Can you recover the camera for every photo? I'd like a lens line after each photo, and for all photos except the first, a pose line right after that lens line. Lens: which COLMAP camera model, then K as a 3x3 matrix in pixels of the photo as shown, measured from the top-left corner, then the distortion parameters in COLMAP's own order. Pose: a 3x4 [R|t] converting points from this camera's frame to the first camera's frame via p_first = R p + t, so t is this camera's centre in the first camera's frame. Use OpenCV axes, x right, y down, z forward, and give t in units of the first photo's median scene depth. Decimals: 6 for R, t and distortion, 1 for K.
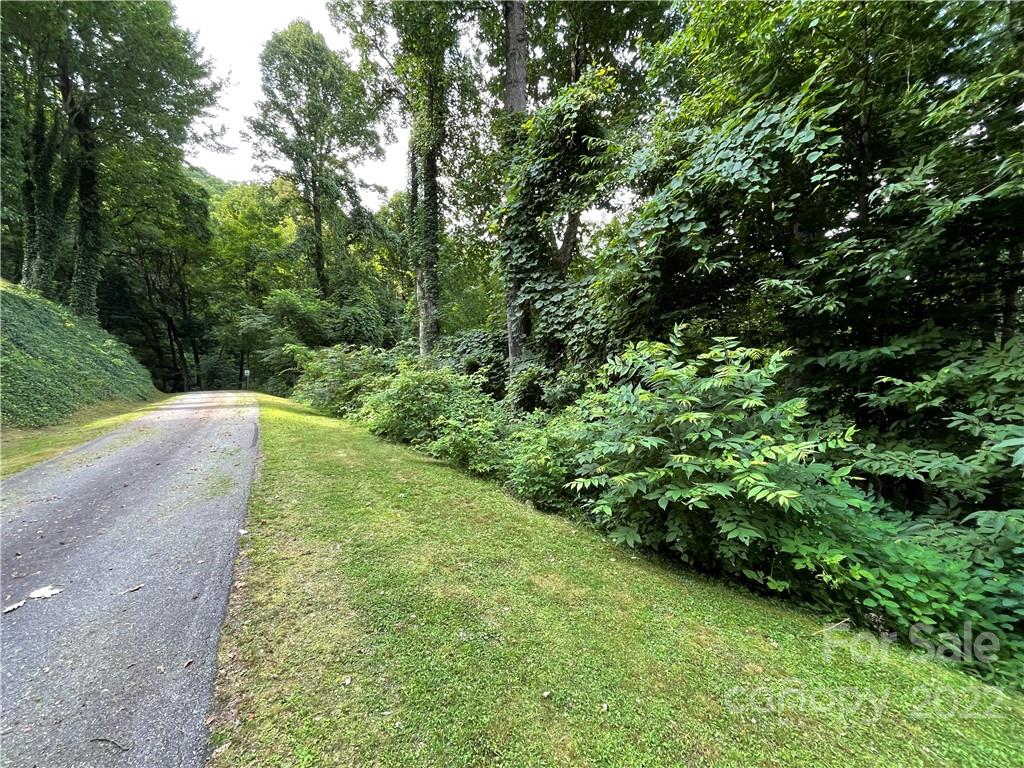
lens RADIAL K [[416.1, 0, 511.6], [0, 416.1, 382.1], [0, 0, 1]] dist [0.000588, -0.001021]
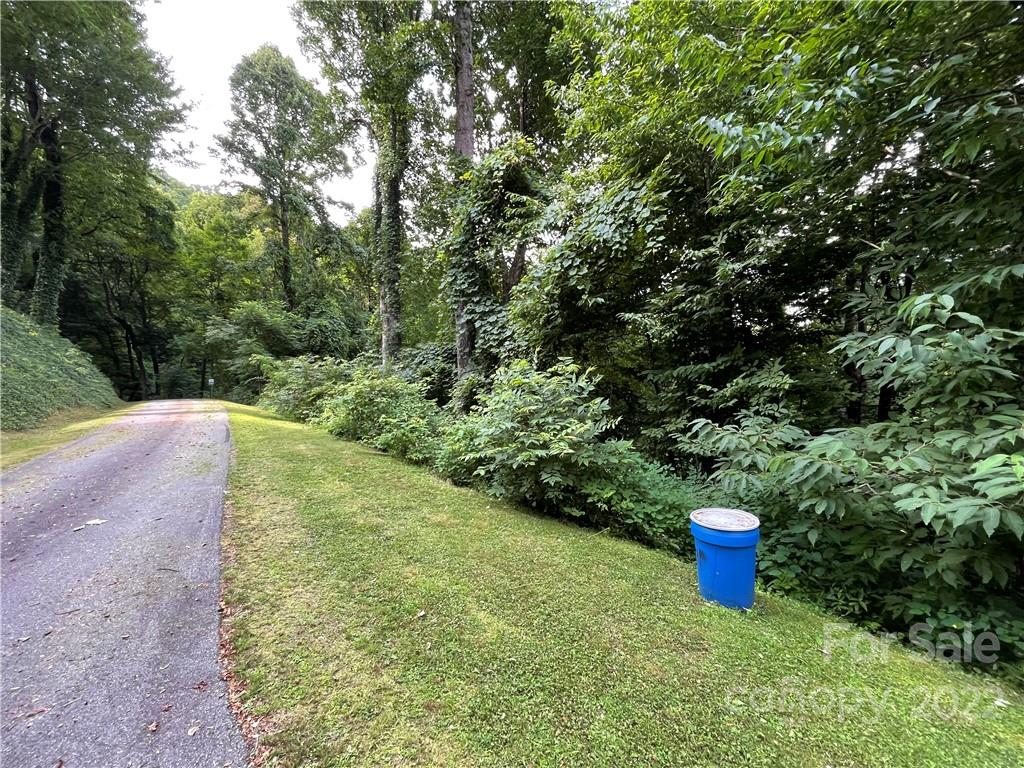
lens RADIAL K [[416.1, 0, 512.5], [0, 416.1, 383.0], [0, 0, 1]] dist [0.000588, -0.001021]
pose [[0.997728, 0.003271, 0.067288, 0.079652], [-0.001749, 0.999742, -0.022654, 0.006882], [-0.067345, 0.022484, 0.997476, -0.169091]]
